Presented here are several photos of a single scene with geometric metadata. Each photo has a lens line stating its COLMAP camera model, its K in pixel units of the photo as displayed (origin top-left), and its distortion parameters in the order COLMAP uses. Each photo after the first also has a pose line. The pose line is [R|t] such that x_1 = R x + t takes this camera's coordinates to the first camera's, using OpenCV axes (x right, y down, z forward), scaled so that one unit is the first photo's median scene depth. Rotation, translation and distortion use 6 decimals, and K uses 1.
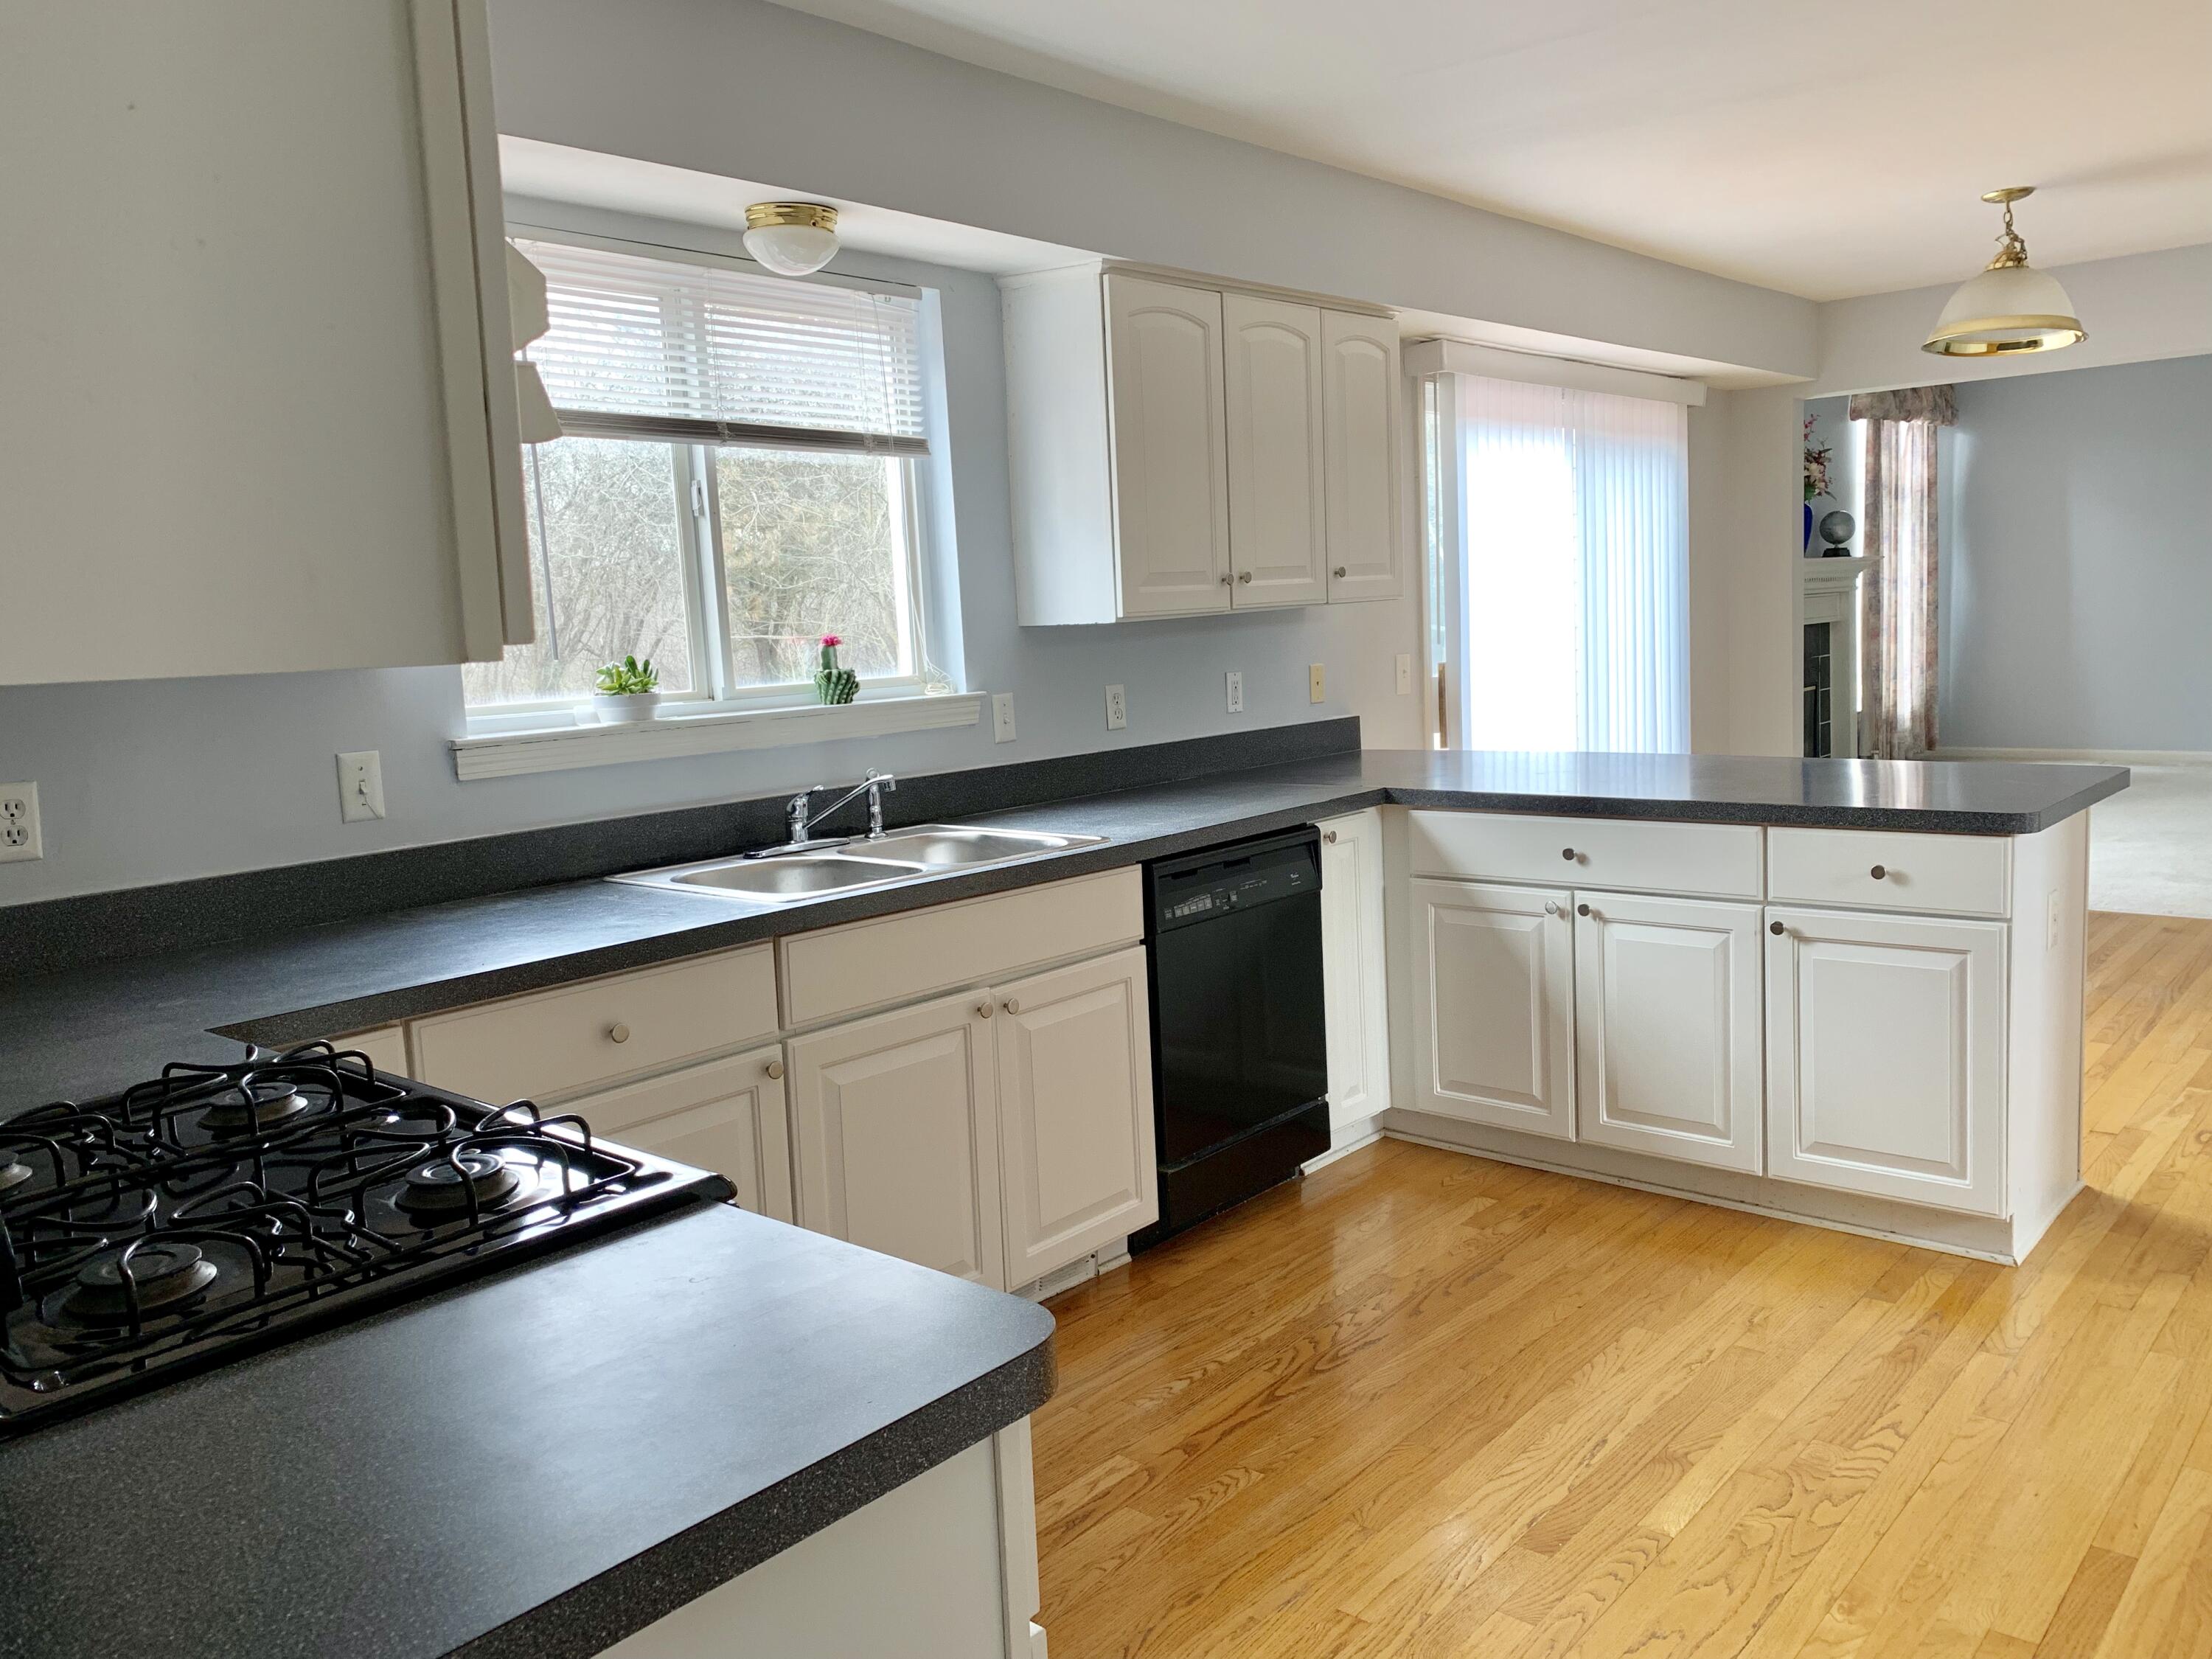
lens RADIAL K [[1710.9, 0, 1106.6], [0, 1710.9, 833.1], [0, 0, 1]] dist [0.034213, -0.011822]
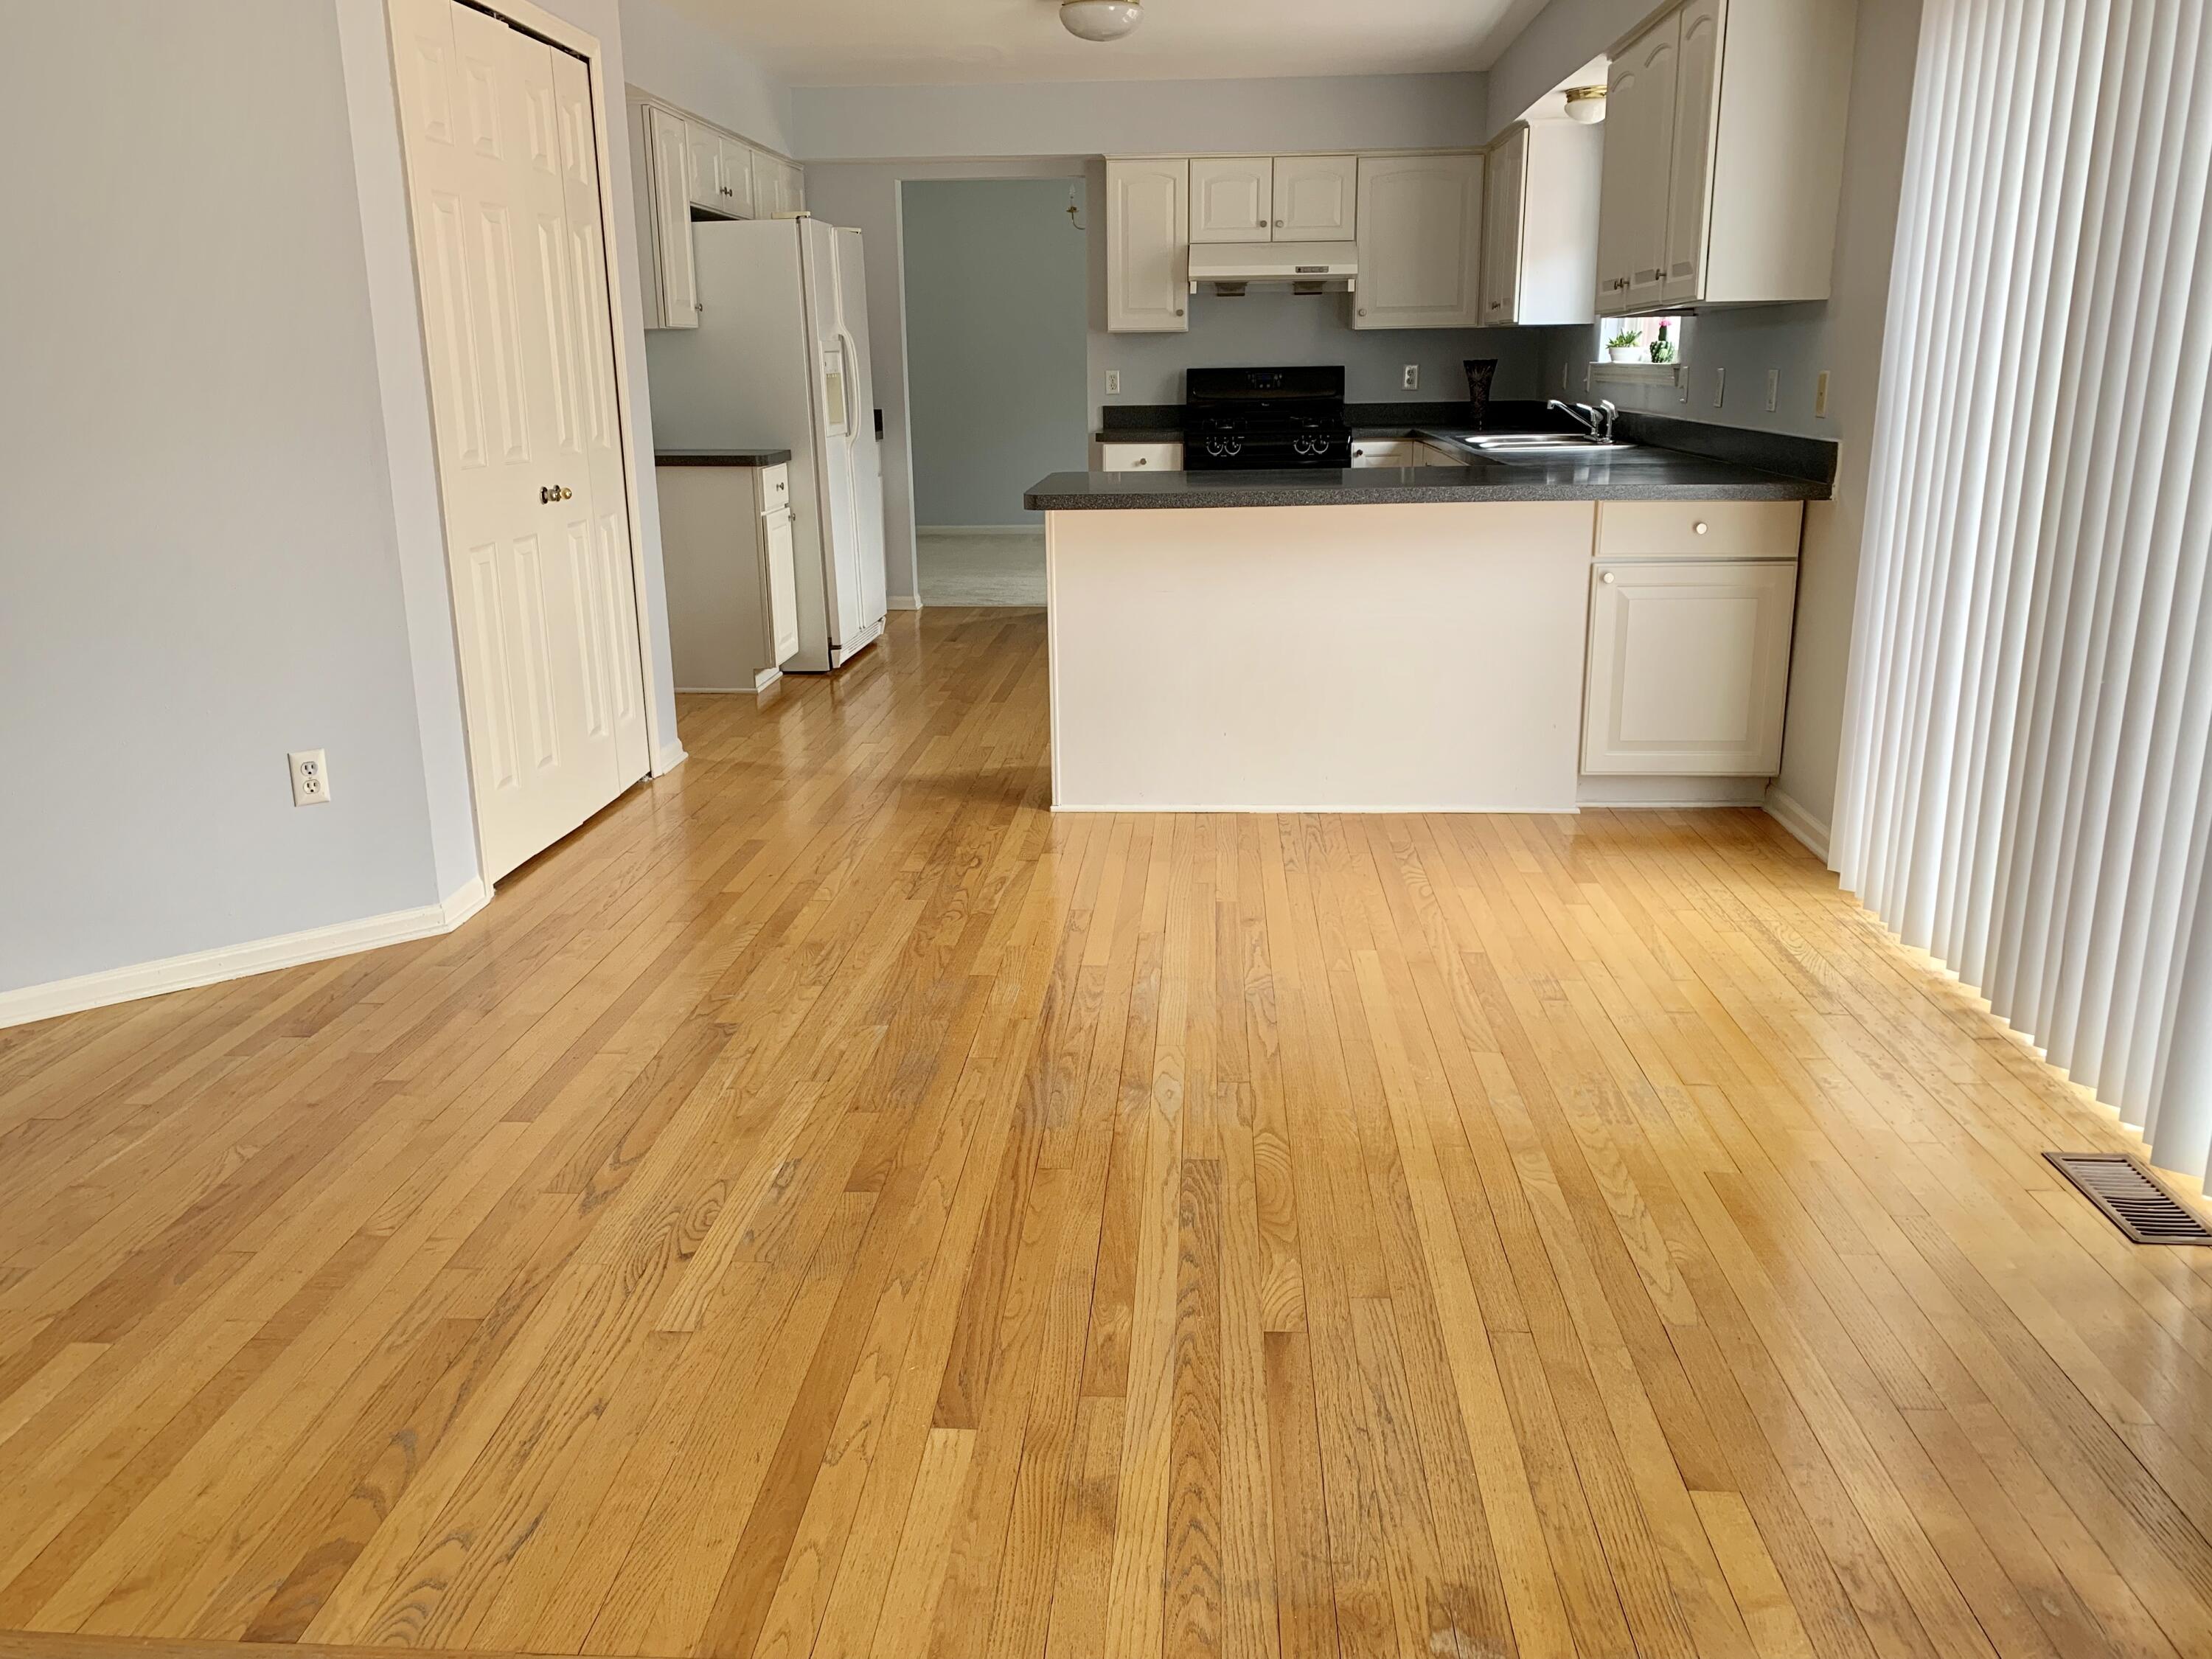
lens RADIAL K [[1710.9, 0, 1104.5], [0, 1710.9, 829.0], [0, 0, 1]] dist [0.034213, -0.011822]
pose [[-0.796245, 0.212176, -0.566547, 1.420618], [-0.025973, 0.923628, 0.382409, -0.305159], [0.604417, 0.319207, -0.729923, 2.211766]]
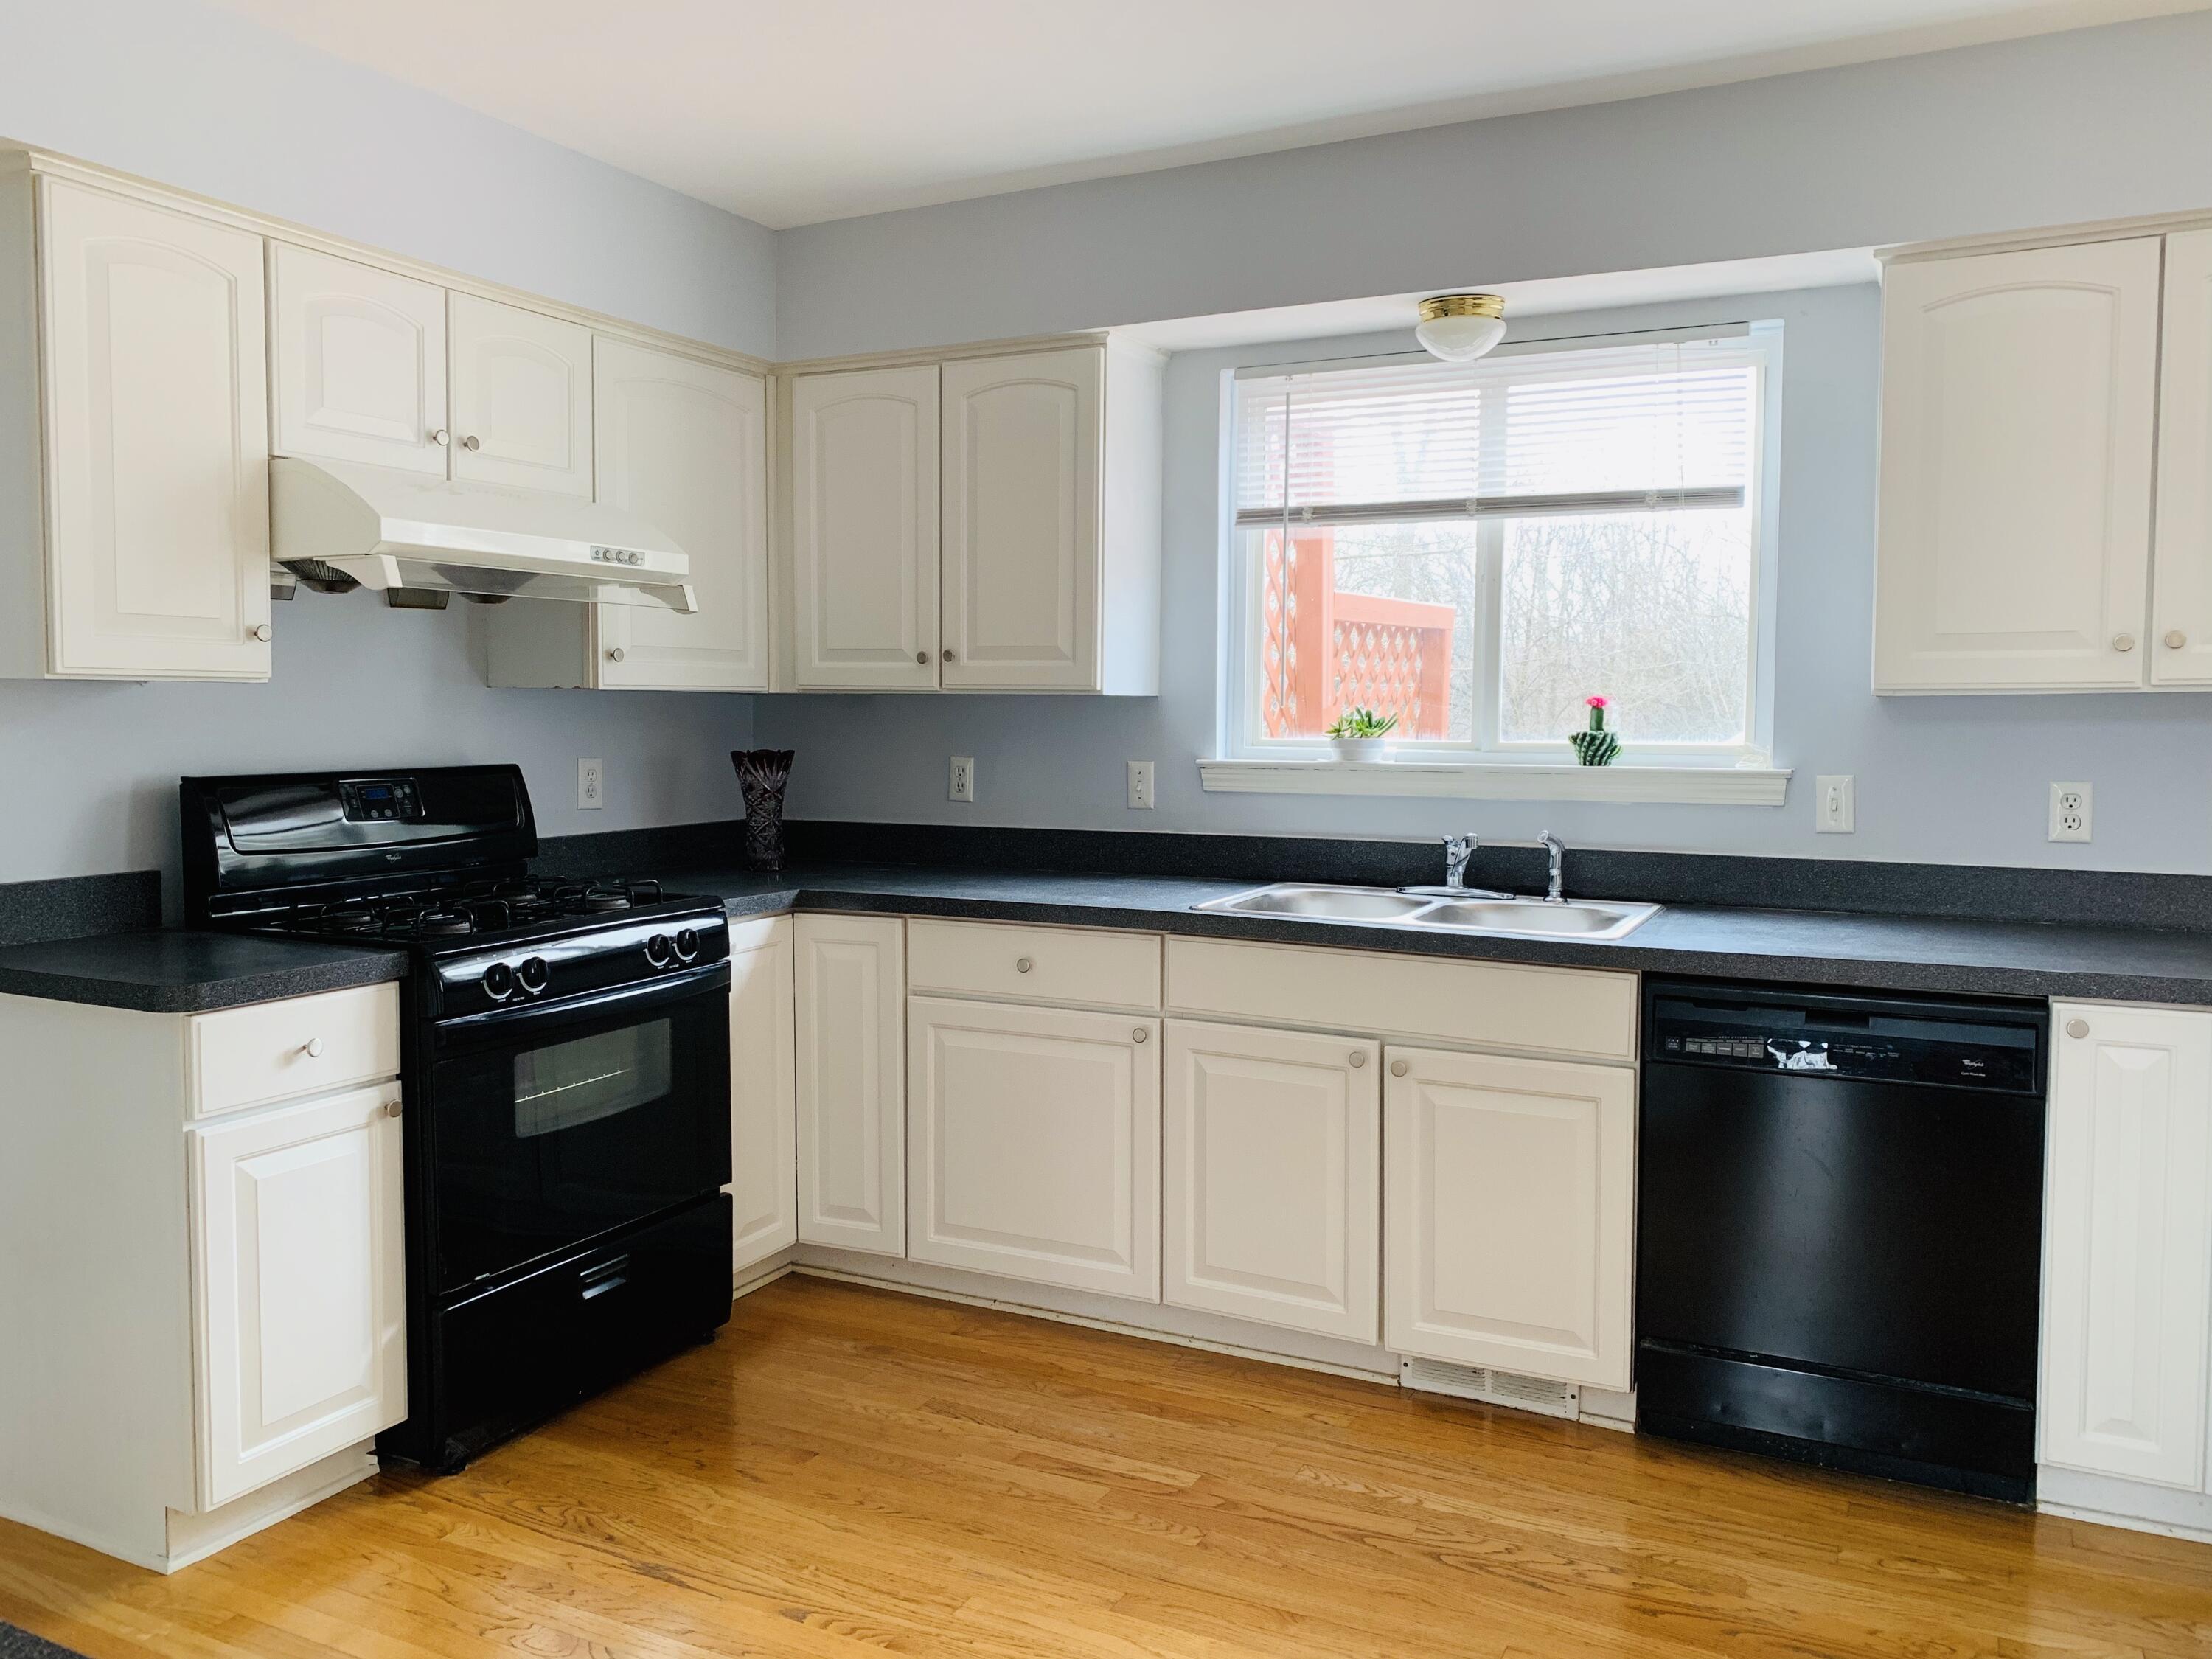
lens RADIAL K [[1710.9, 0, 1103.5], [0, 1710.9, 827.1], [0, 0, 1]] dist [0.034213, -0.011822]
pose [[0.228401, 0.119900, -0.966156, 0.792327], [-0.134126, 0.986800, 0.090754, -0.099022], [0.964284, 0.108859, 0.241468, 0.522691]]
